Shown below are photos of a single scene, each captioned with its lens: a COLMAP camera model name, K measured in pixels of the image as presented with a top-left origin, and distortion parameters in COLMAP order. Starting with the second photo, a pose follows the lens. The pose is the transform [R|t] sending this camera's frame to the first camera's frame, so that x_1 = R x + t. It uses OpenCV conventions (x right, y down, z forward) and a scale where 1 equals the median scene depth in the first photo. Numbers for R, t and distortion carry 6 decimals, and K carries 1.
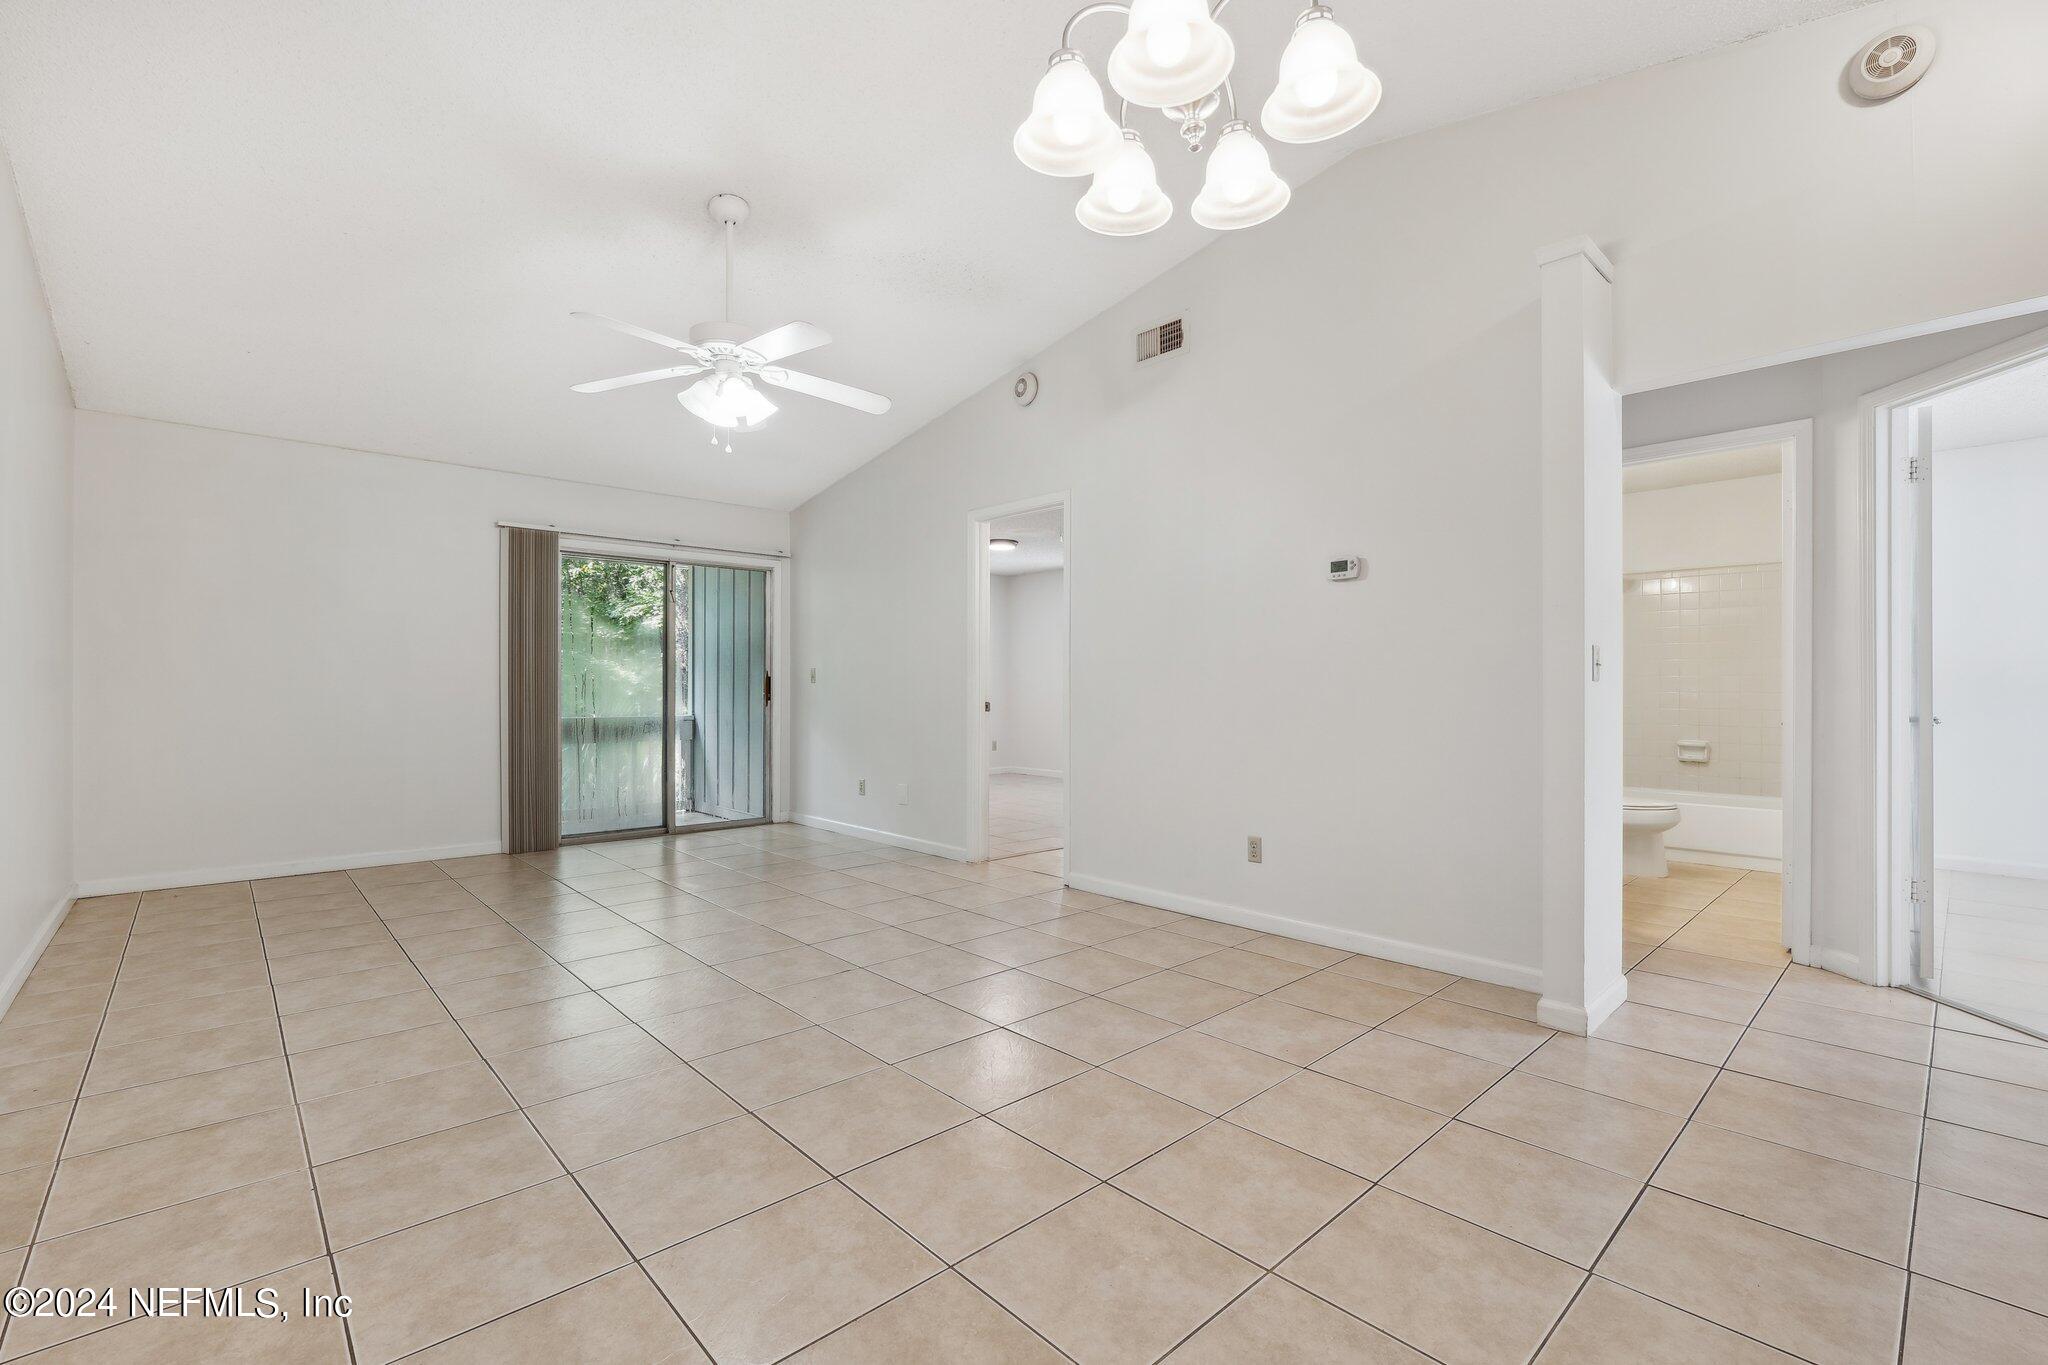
lens RADIAL K [[886.9, 0, 1058.9], [0, 886.9, 693.5], [0, 0, 1]] dist [-0.016895, -0.000299]
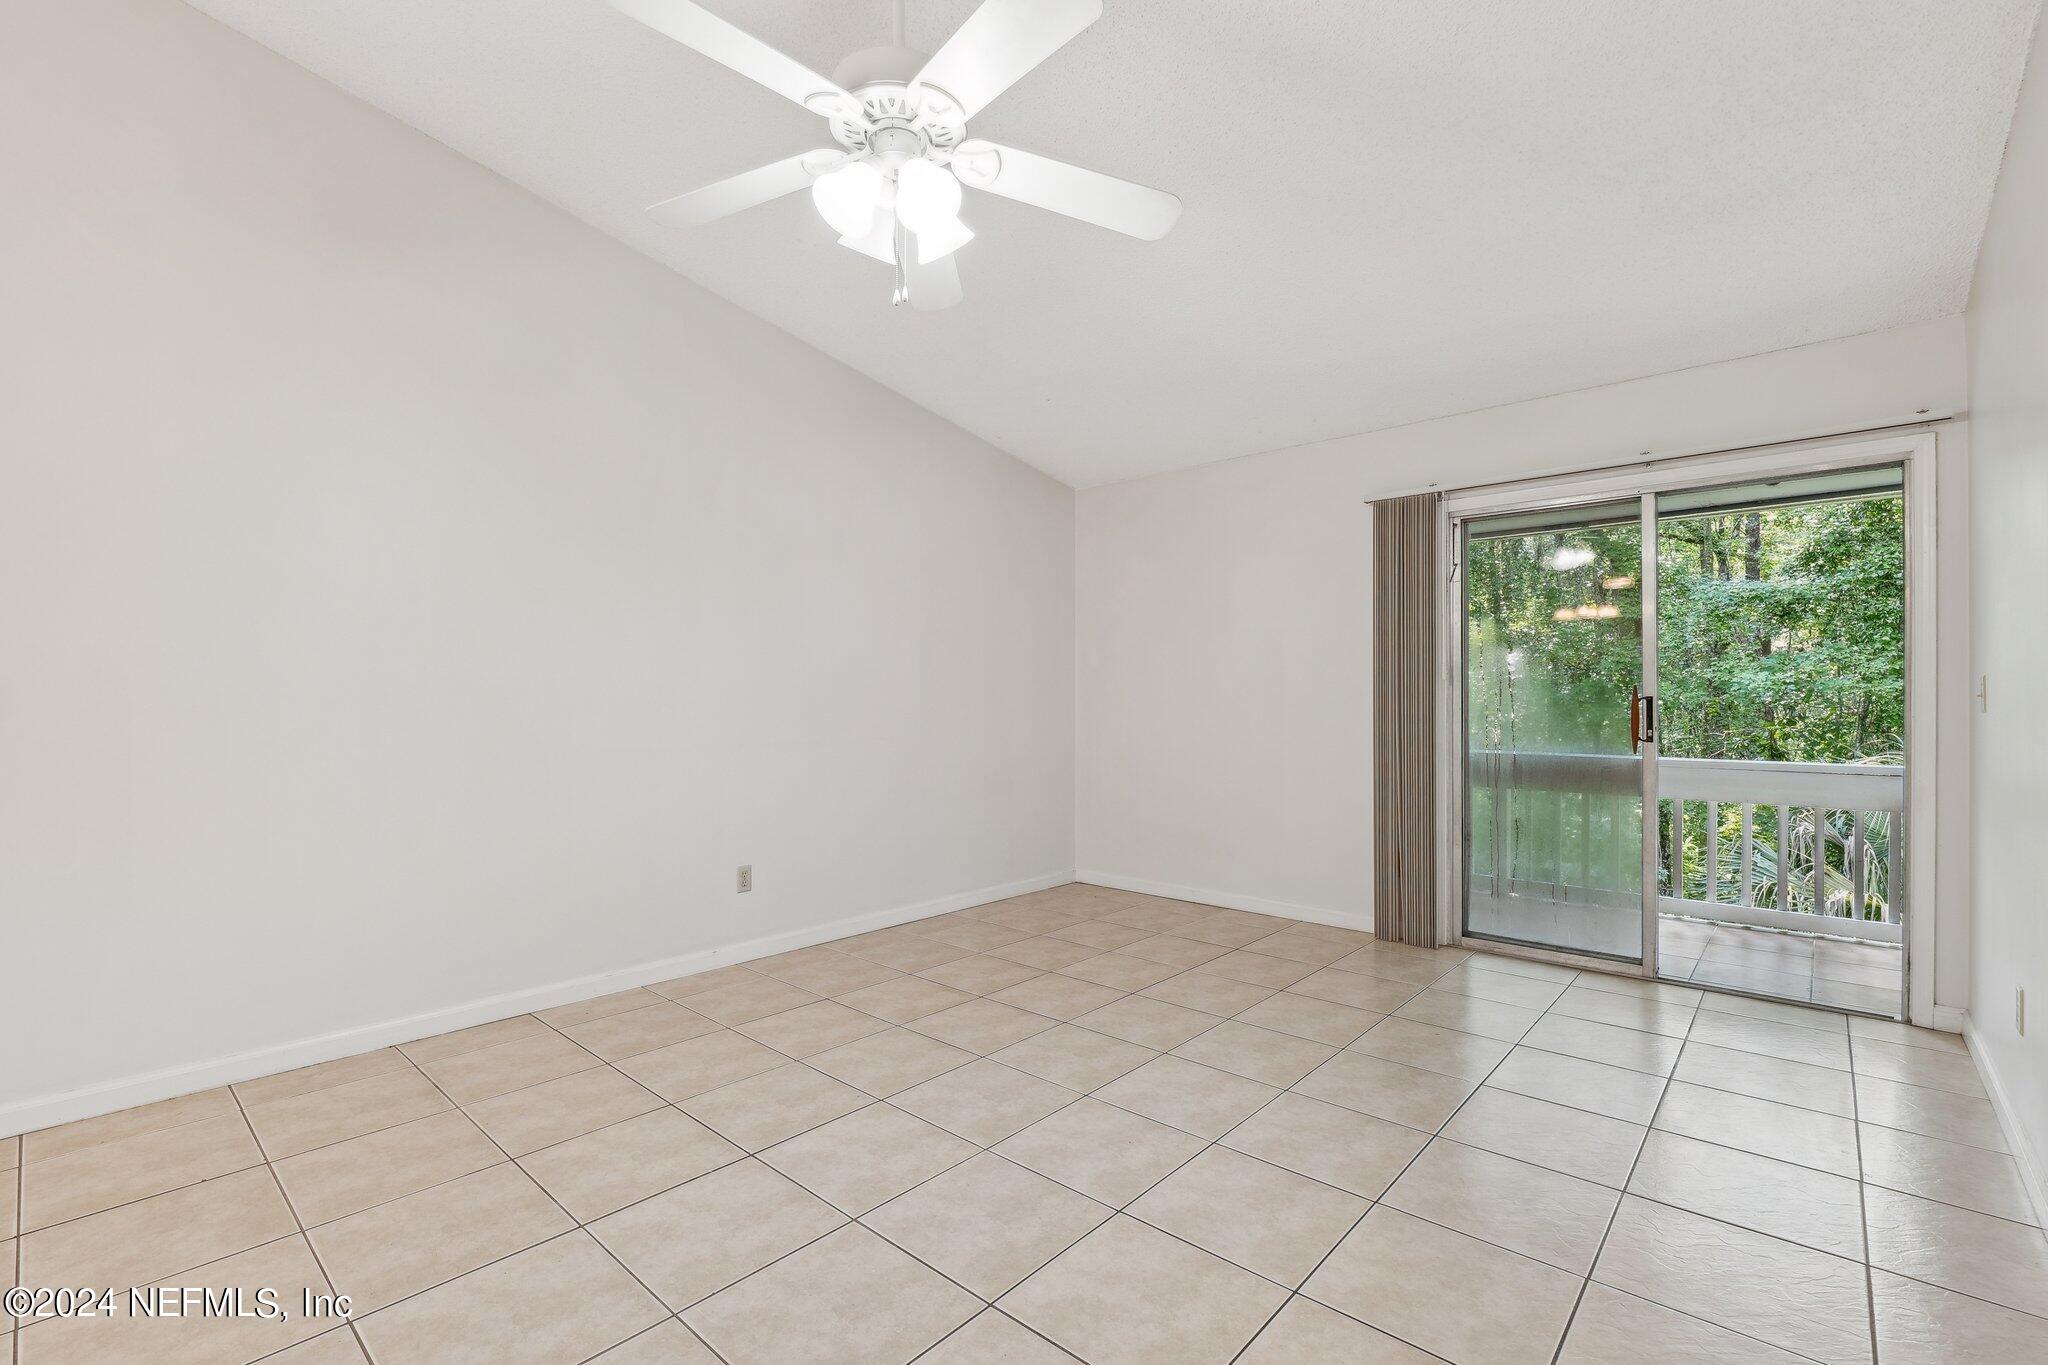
lens RADIAL K [[893.8, 0, 1020.7], [0, 893.8, 715.6], [0, 0, 1]] dist [-0.017142, -0.000131]
pose [[0.069592, 0.013628, -0.997482, 0.107001], [-0.004596, 0.999900, 0.013341, -0.015339], [0.997565, 0.003656, 0.069648, 0.626644]]
